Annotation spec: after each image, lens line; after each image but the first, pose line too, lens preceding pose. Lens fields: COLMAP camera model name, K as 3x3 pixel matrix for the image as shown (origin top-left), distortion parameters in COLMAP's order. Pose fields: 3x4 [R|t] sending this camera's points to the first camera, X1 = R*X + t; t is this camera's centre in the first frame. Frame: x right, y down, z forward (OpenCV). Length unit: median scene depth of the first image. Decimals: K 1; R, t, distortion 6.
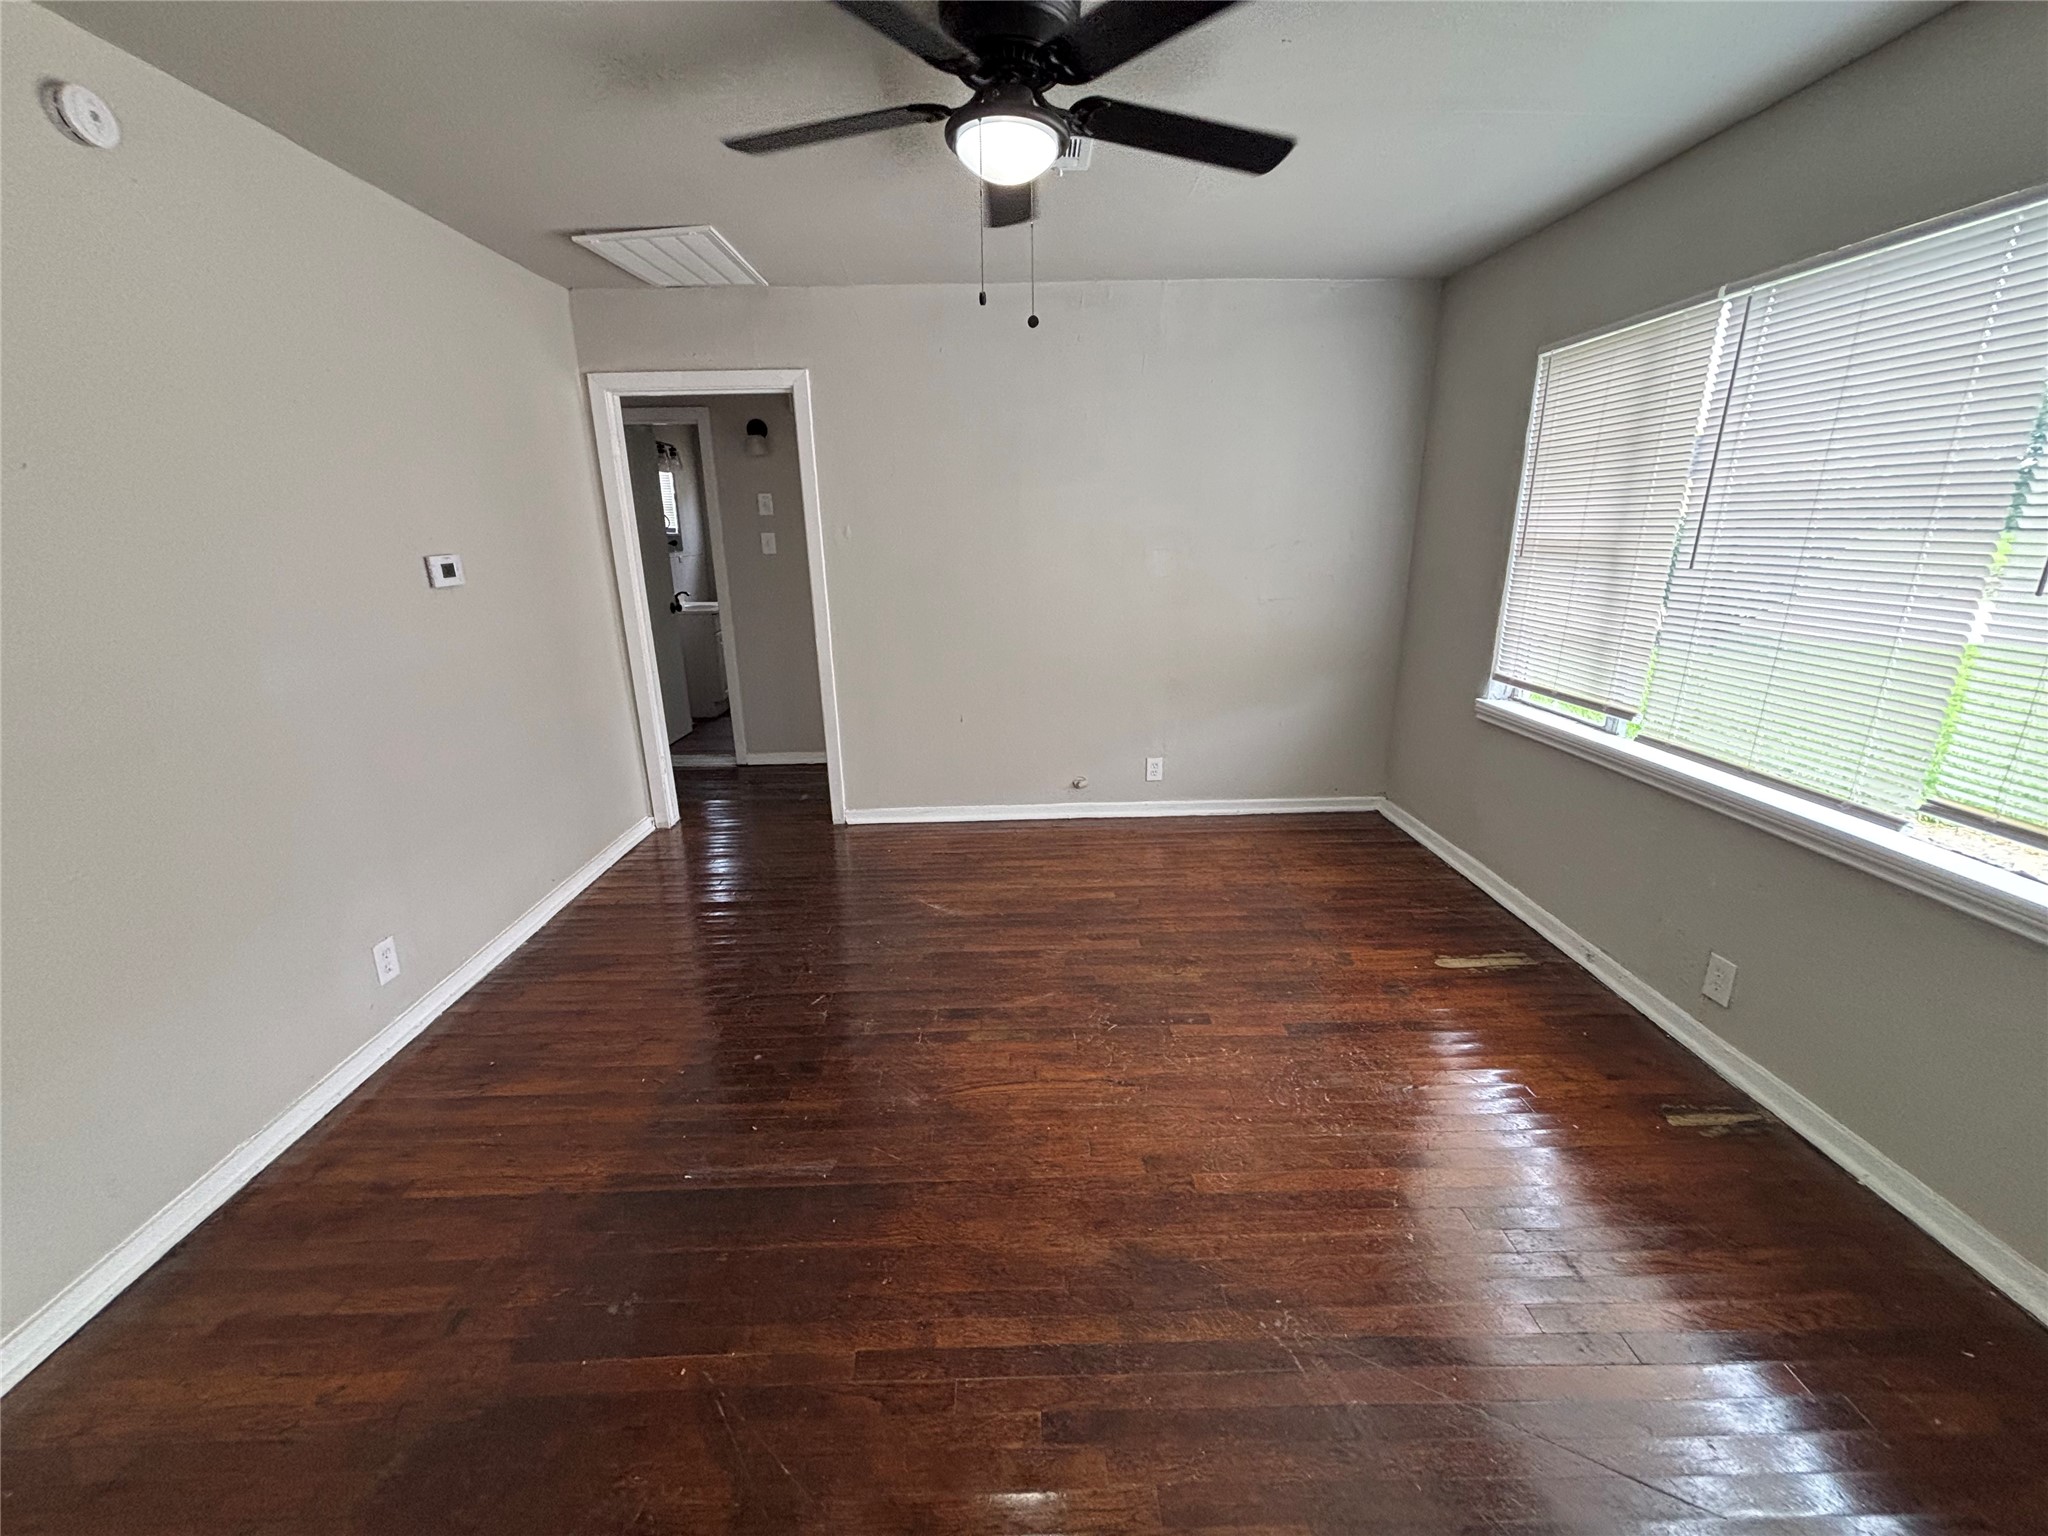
lens RADIAL K [[820.5, 0, 1026.2], [0, 820.5, 761.8], [0, 0, 1]] dist [-0.000106, 0.000824]
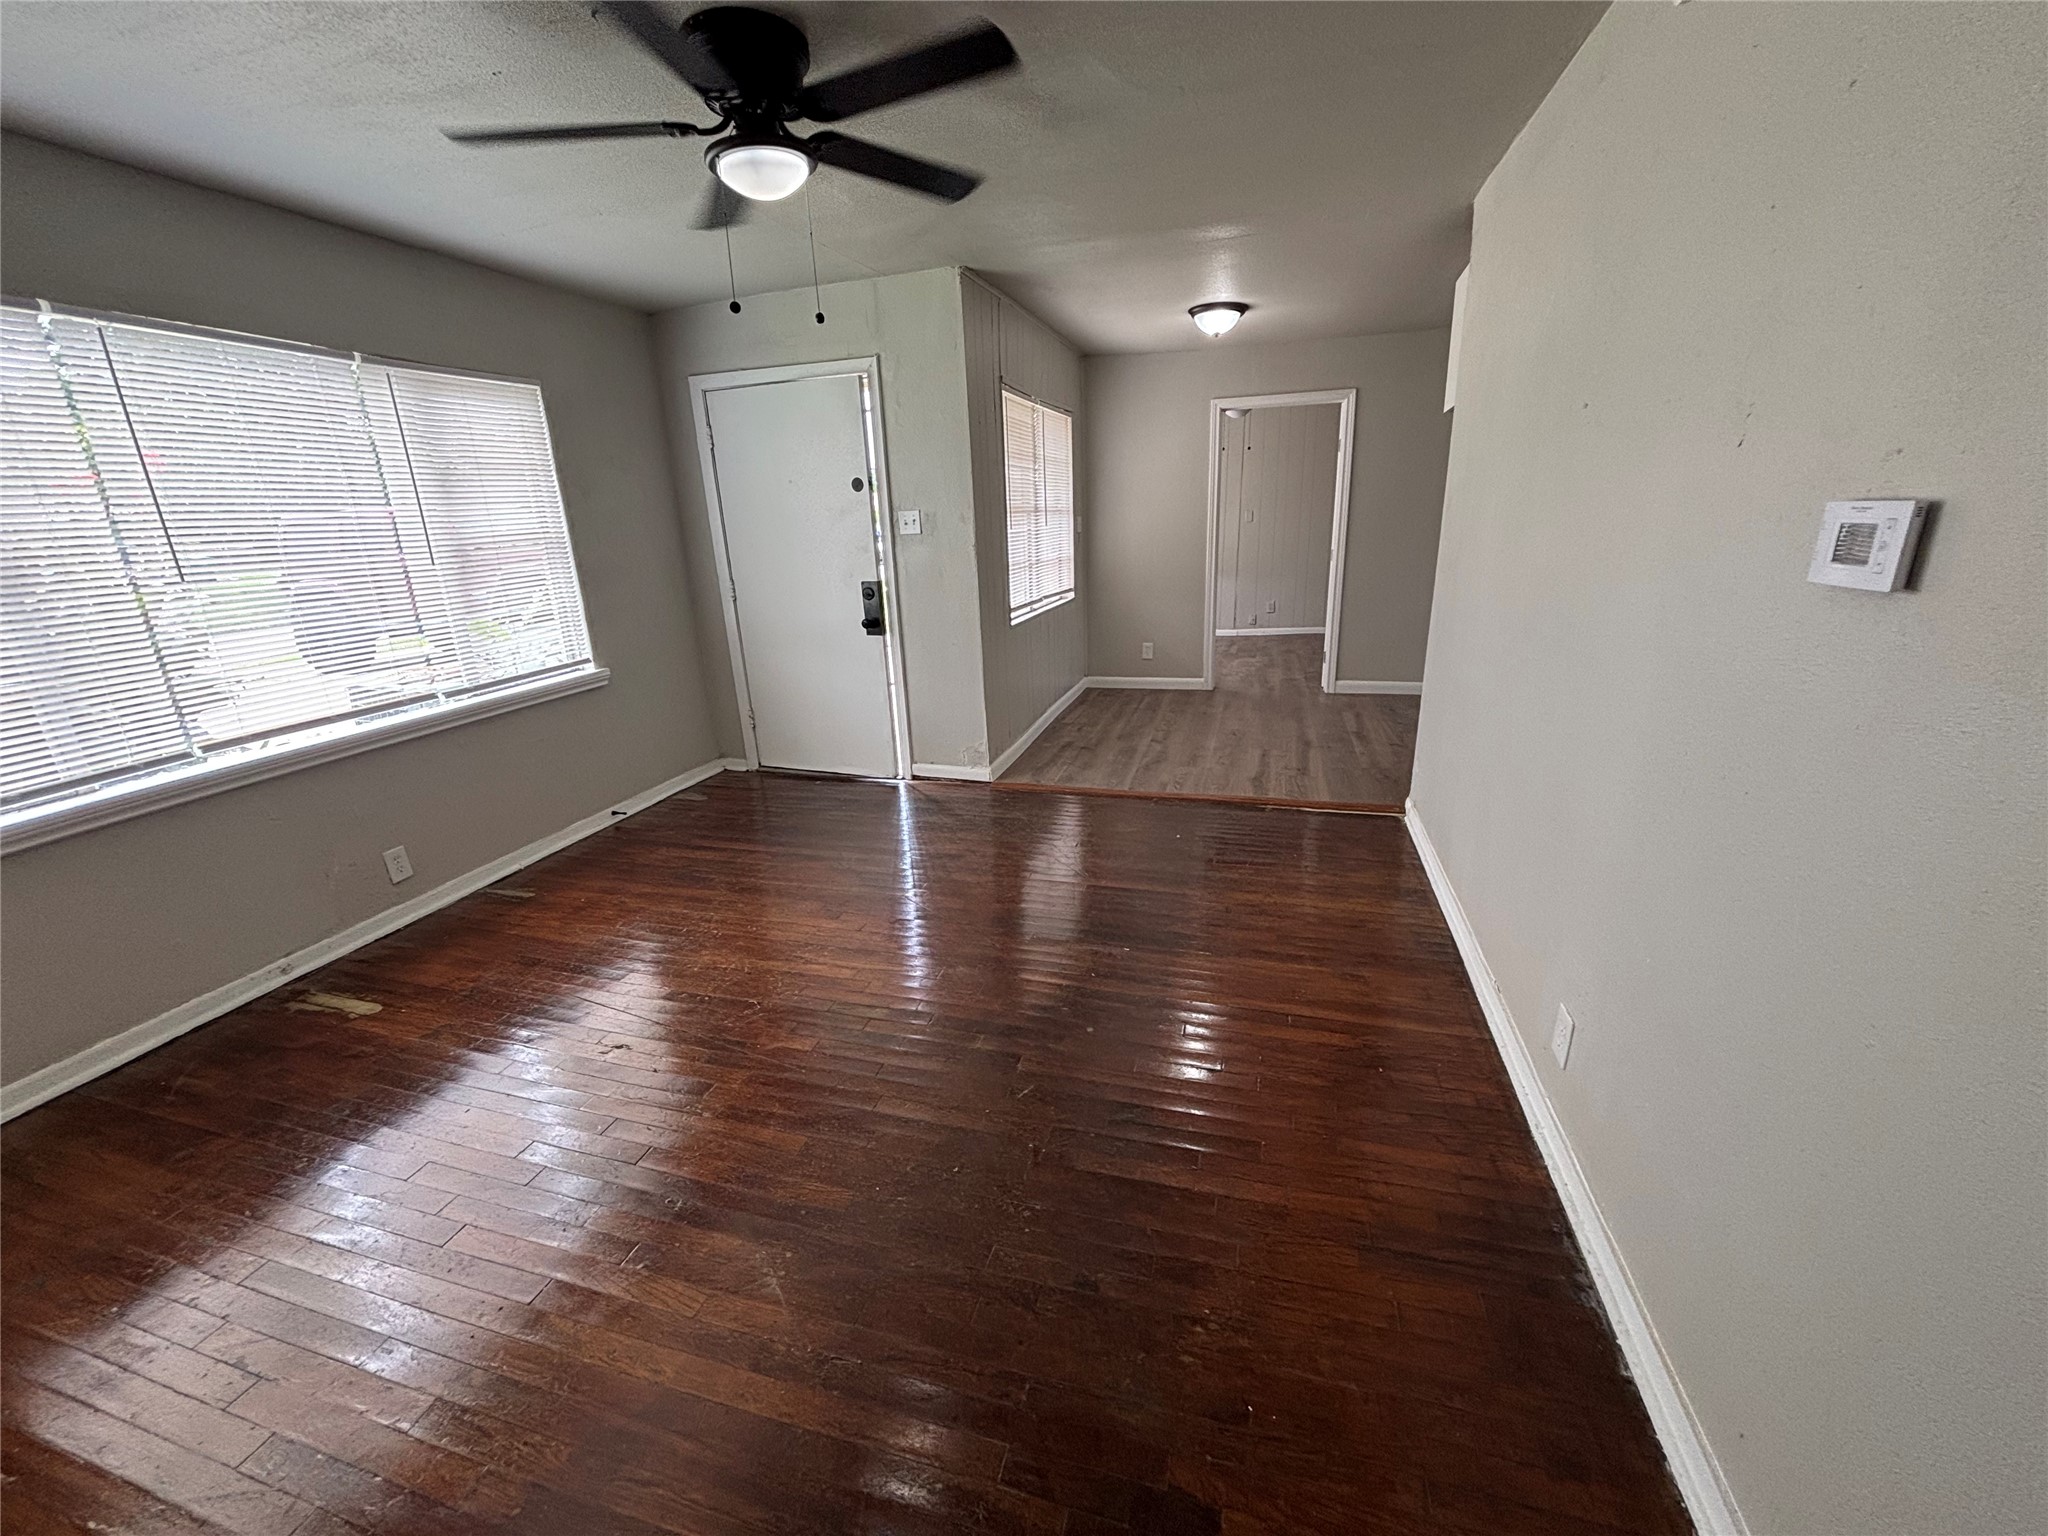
lens RADIAL K [[820.5, 0, 1018.2], [0, 820.5, 775.9], [0, 0, 1]] dist [-0.000106, 0.000824]
pose [[-0.950171, -0.047146, 0.308143, -0.452858], [0.135816, 0.827134, 0.545346, -0.377543], [-0.280587, 0.560023, -0.779516, 1.376319]]
